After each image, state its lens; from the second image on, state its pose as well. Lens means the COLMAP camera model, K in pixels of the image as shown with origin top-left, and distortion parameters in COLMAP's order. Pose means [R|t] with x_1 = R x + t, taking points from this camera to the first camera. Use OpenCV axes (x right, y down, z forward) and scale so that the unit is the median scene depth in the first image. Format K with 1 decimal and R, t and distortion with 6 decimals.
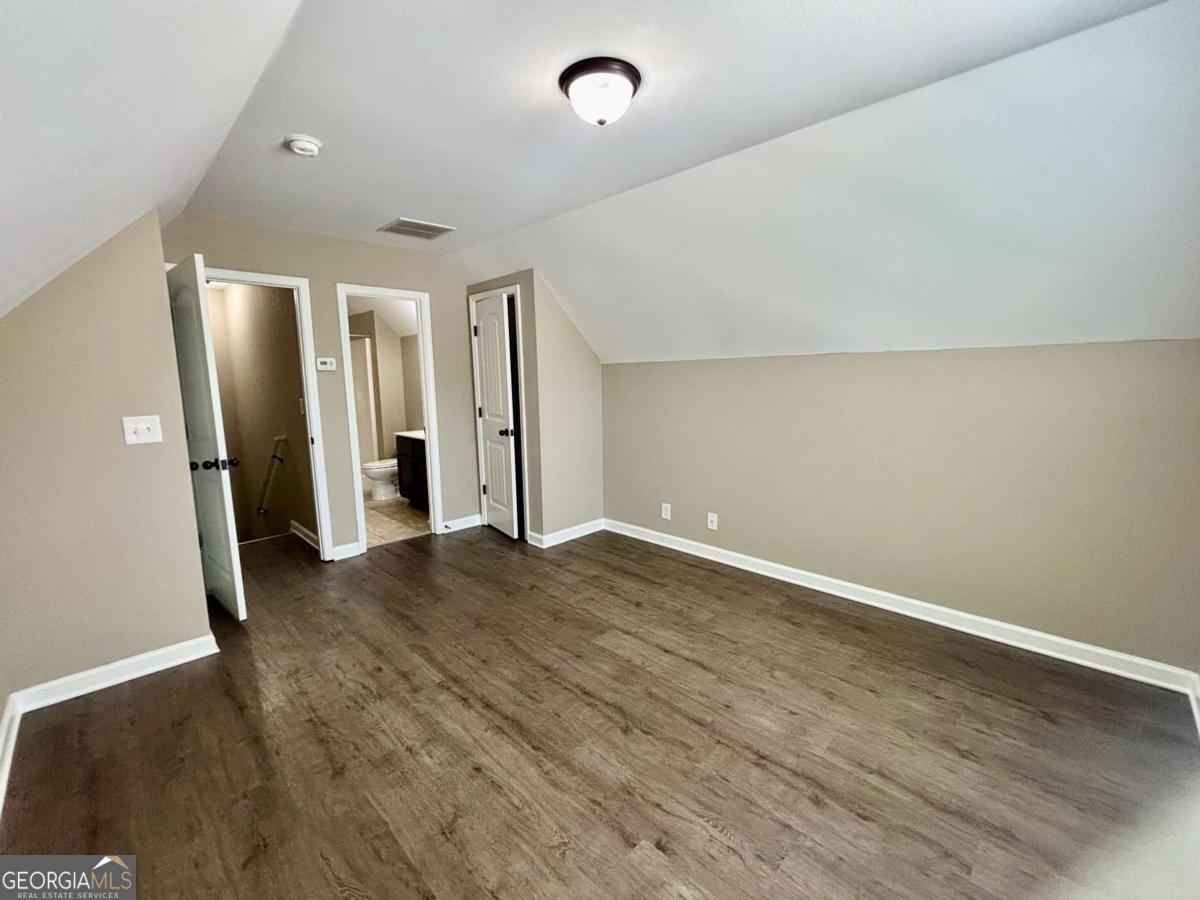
lens RADIAL K [[503.5, 0, 599.5], [0, 503.5, 448.4], [0, 0, 1]] dist [-0.020251, -0.000298]
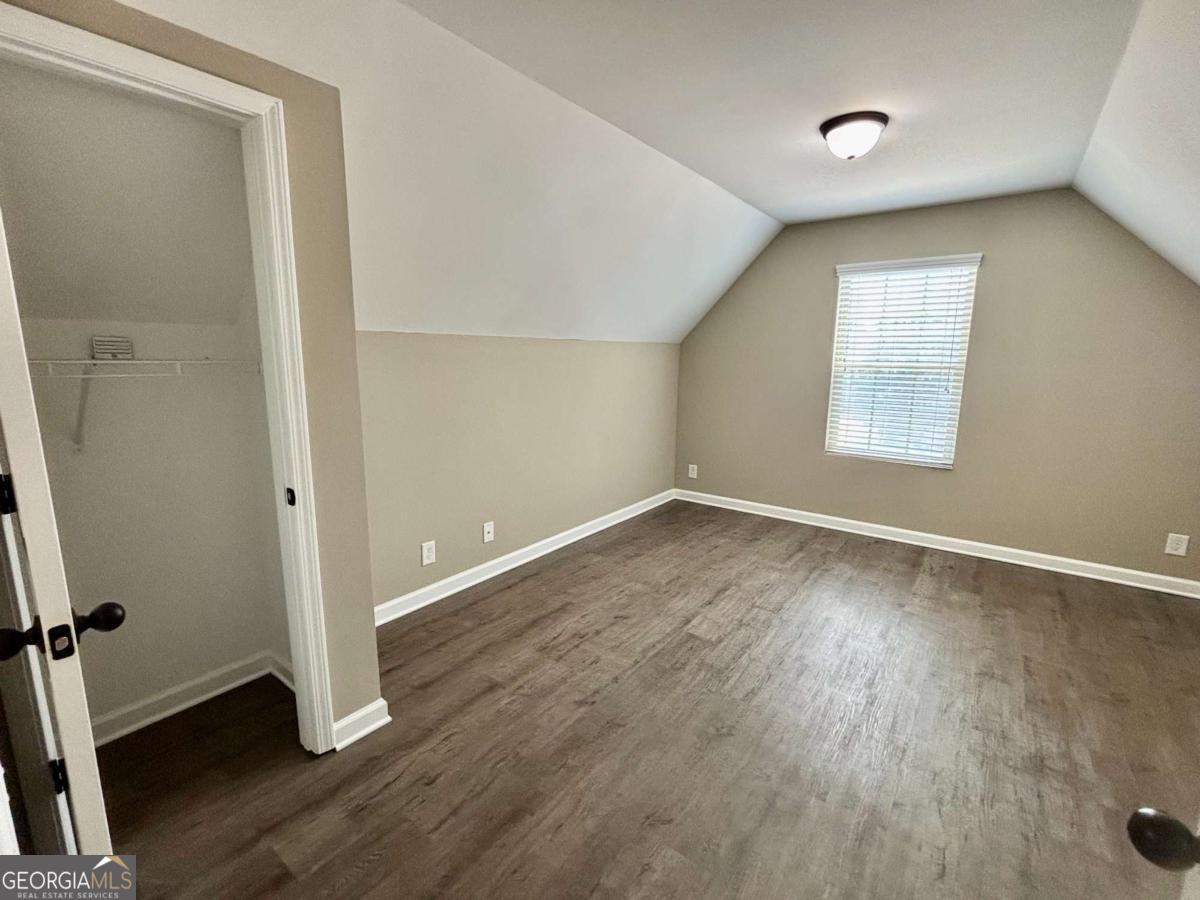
lens RADIAL K [[533.4, 0, 597.5], [0, 533.4, 447.3], [0, 0, 1]] dist [0.010067, -0.000880]
pose [[-0.126449, -0.164200, 0.978289, -0.771350], [0.140962, 0.973222, 0.181570, -0.152578], [-0.981906, 0.160861, -0.099917, 1.070557]]
